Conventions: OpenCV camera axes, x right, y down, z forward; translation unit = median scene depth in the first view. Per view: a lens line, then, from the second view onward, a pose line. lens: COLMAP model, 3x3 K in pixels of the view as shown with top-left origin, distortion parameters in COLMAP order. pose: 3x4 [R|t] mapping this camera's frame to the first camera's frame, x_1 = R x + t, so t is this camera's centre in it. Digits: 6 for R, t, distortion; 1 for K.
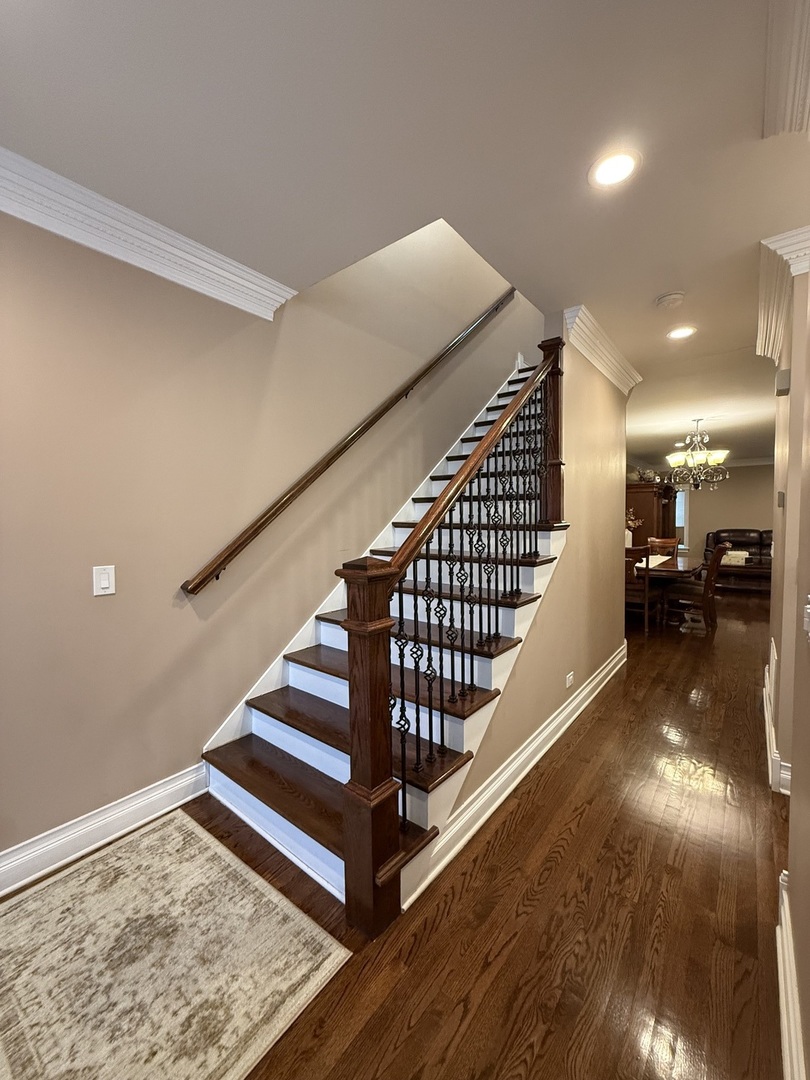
lens RADIAL K [[429.5, 0, 402.6], [0, 429.5, 536.8], [0, 0, 1]] dist [0.000322, -0.000041]
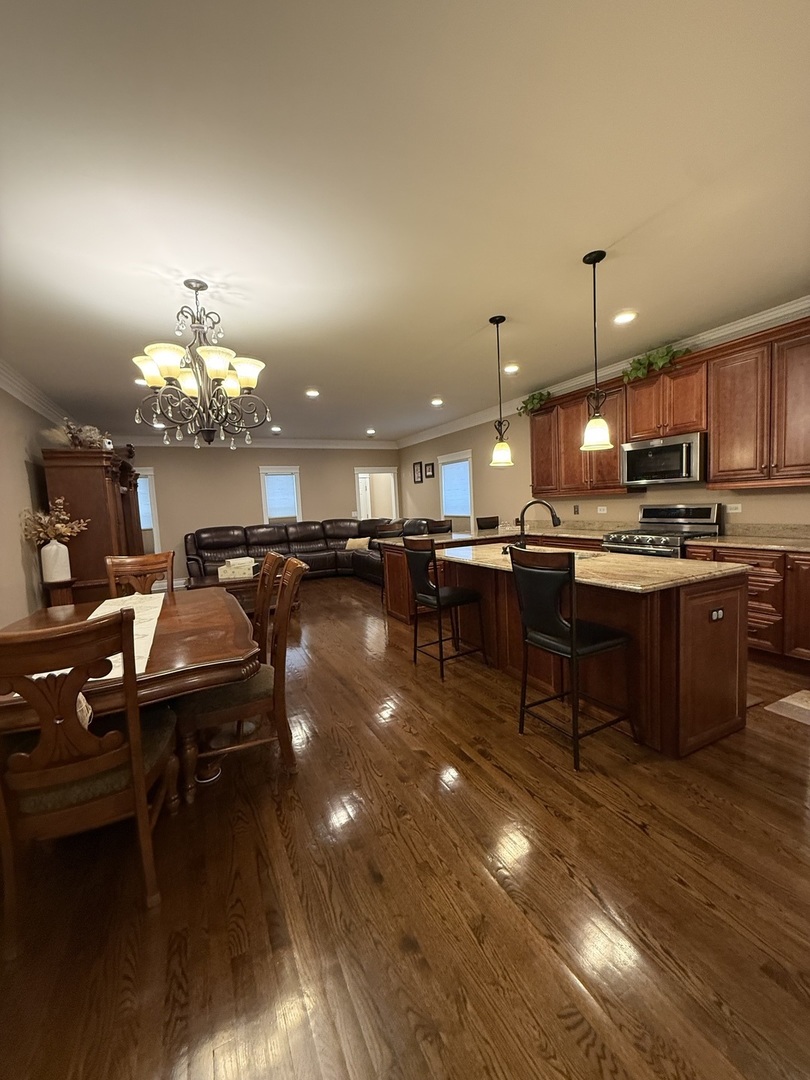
lens RADIAL K [[429.5, 0, 407.1], [0, 429.5, 536.2], [0, 0, 1]] dist [0.000322, -0.000041]
pose [[0.405555, -0.081142, 0.910462, 0.235986], [0.088033, 0.994889, 0.049453, -0.011456], [-0.909822, 0.060095, 0.410626, 0.426631]]
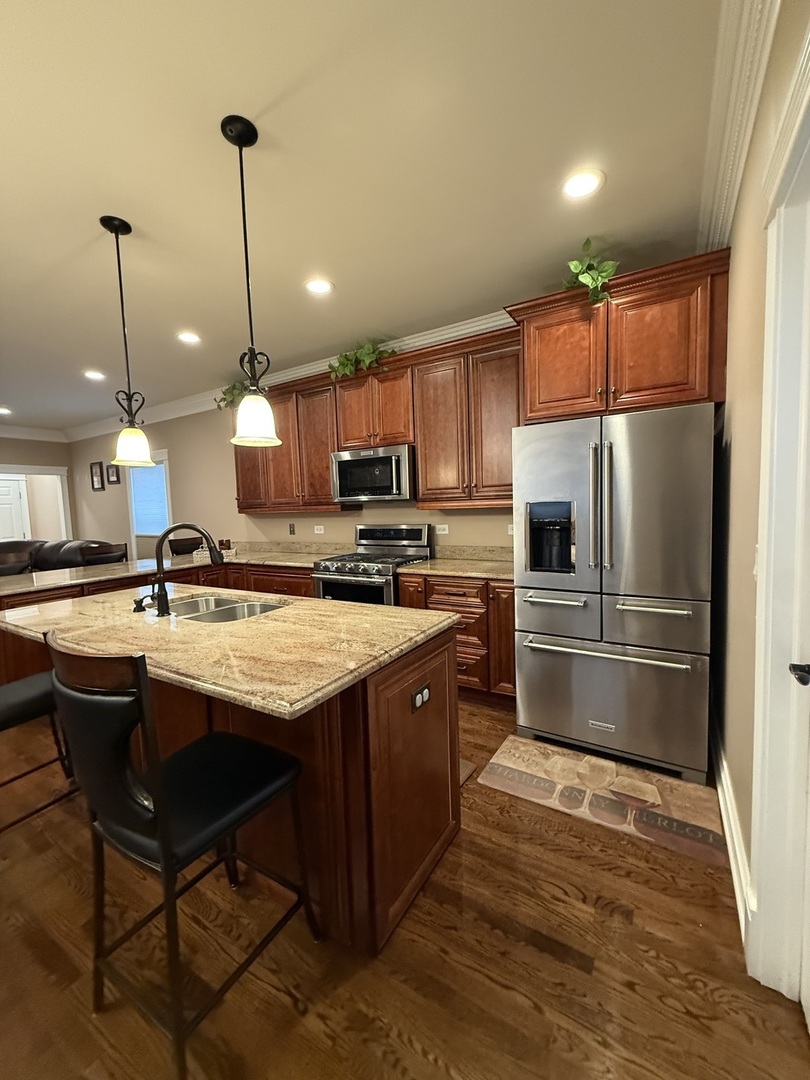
lens RADIAL K [[429.5, 0, 404.9], [0, 429.5, 537.5], [0, 0, 1]] dist [0.000322, -0.000041]
pose [[-0.136034, -0.060337, 0.988865, 0.369349], [0.082263, 0.994009, 0.071968, -0.013470], [-0.987283, 0.091137, -0.130255, 0.390947]]
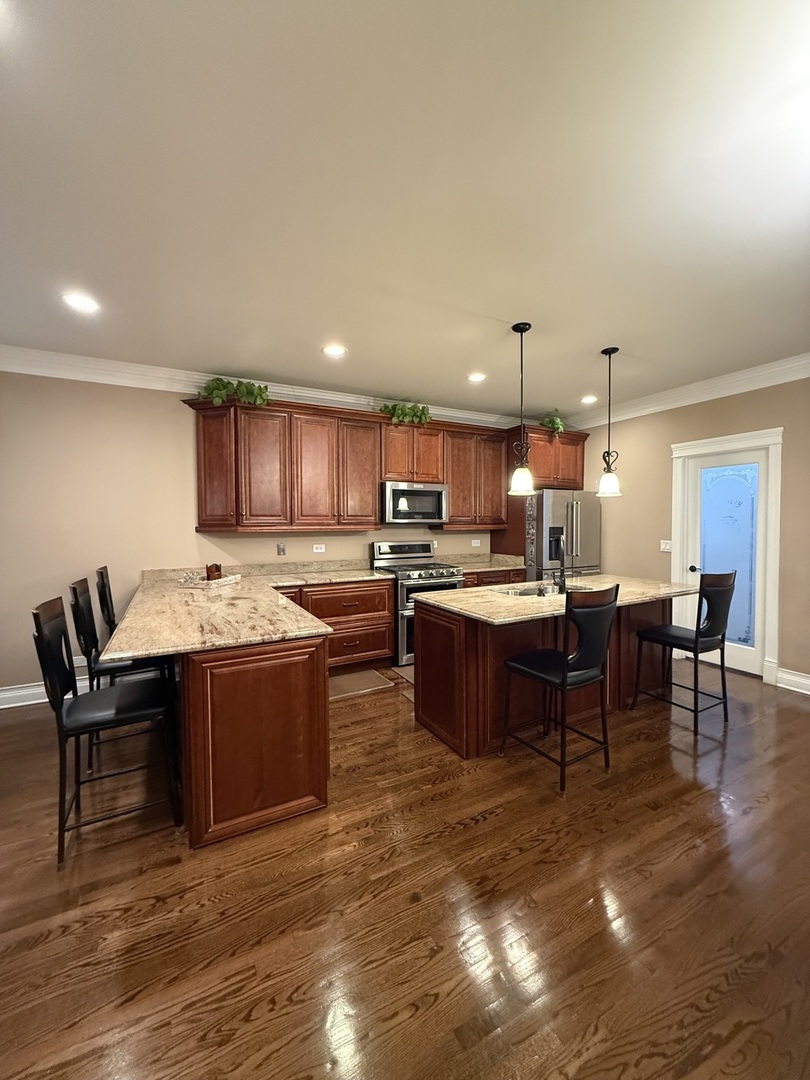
lens RADIAL K [[429.5, 0, 399.3], [0, 429.5, 538.2], [0, 0, 1]] dist [0.000322, -0.000041]
pose [[-0.919386, 0.002255, 0.393350, 0.585911], [0.034865, 0.996515, 0.075779, -0.042025], [-0.391808, 0.083384, -0.916261, 0.845997]]
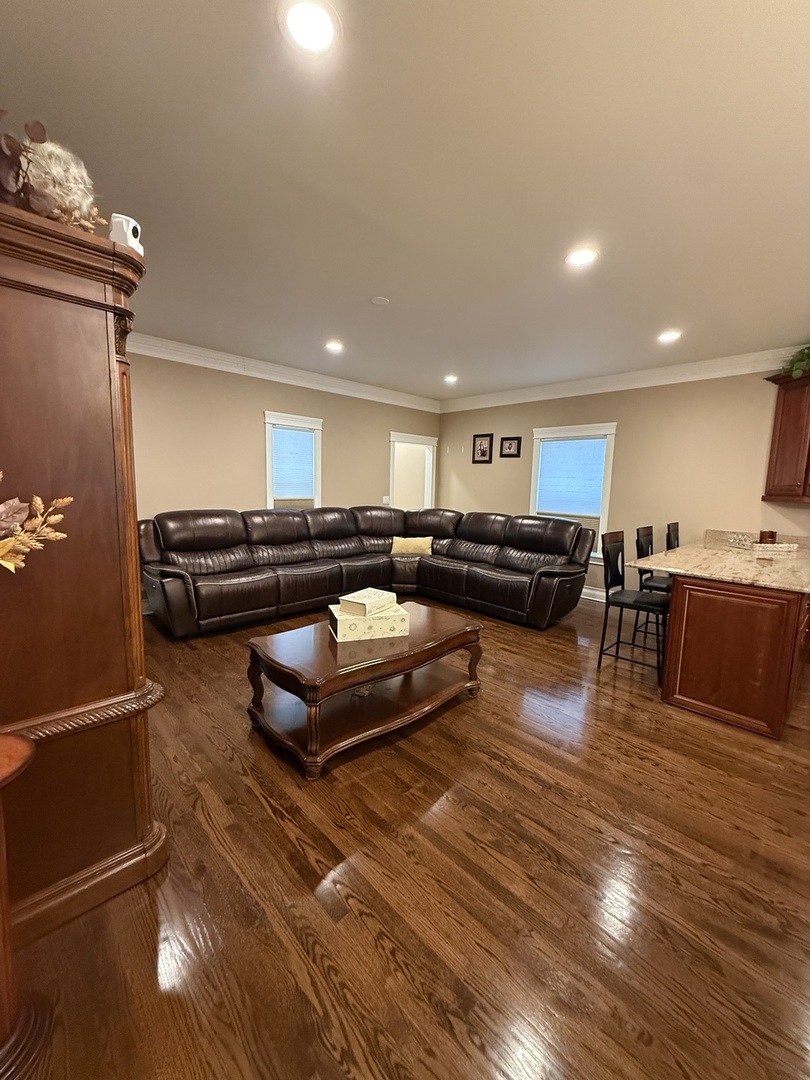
lens RADIAL K [[429.5, 0, 407.4], [0, 429.5, 537.9], [0, 0, 1]] dist [0.000322, -0.000041]
pose [[0.116394, -0.110897, 0.986993, 0.428857], [0.017877, 0.993820, 0.109556, -0.039984], [-0.993042, 0.004893, 0.117657, 0.858980]]
